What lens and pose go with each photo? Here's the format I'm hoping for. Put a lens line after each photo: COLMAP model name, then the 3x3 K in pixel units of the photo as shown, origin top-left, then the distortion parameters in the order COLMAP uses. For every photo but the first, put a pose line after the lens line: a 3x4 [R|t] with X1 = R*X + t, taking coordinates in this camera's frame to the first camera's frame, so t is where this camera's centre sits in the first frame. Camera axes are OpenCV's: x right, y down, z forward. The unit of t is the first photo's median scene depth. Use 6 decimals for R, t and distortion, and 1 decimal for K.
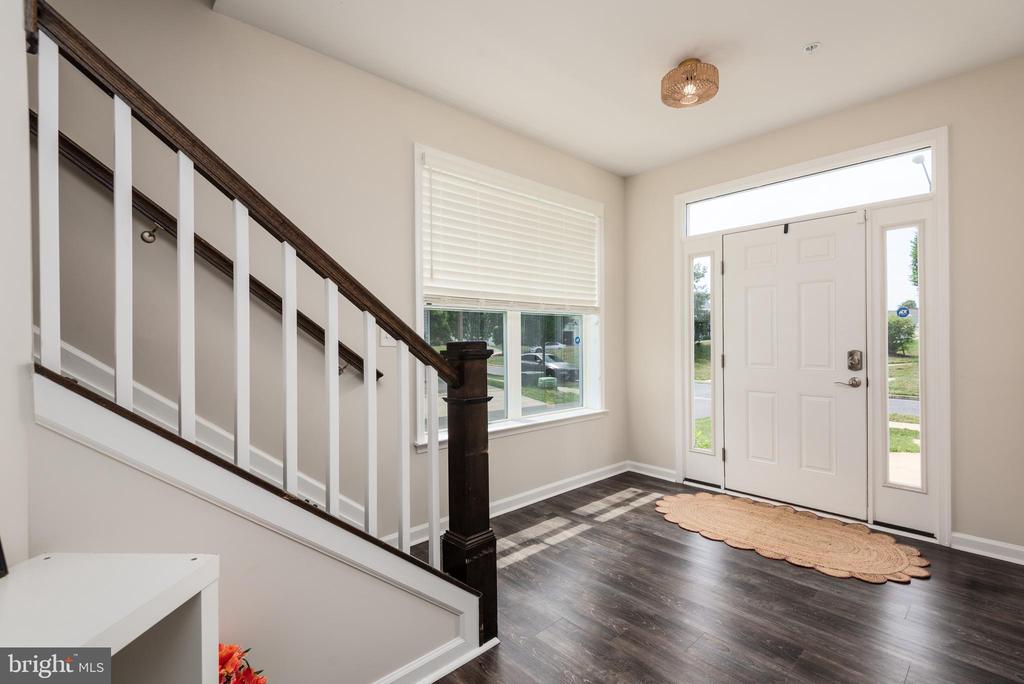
lens RADIAL K [[460.4, 0, 514.3], [0, 460.4, 341.3], [0, 0, 1]] dist [0.032587, -0.018467]
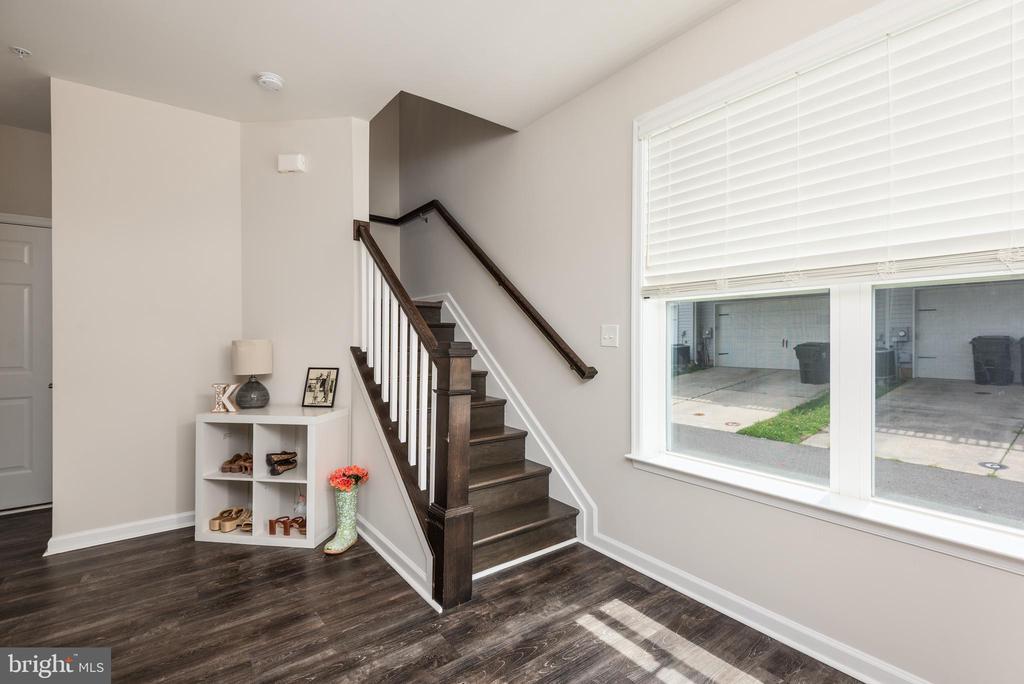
lens RADIAL K [[460.4, 0, 514.3], [0, 460.4, 341.3], [0, 0, 1]] dist [0.032587, -0.018467]
pose [[-0.101688, 0.007755, -0.994786, 0.708373], [-0.003786, 0.999959, 0.008182, -0.007424], [0.994809, 0.004599, -0.101654, 0.869974]]
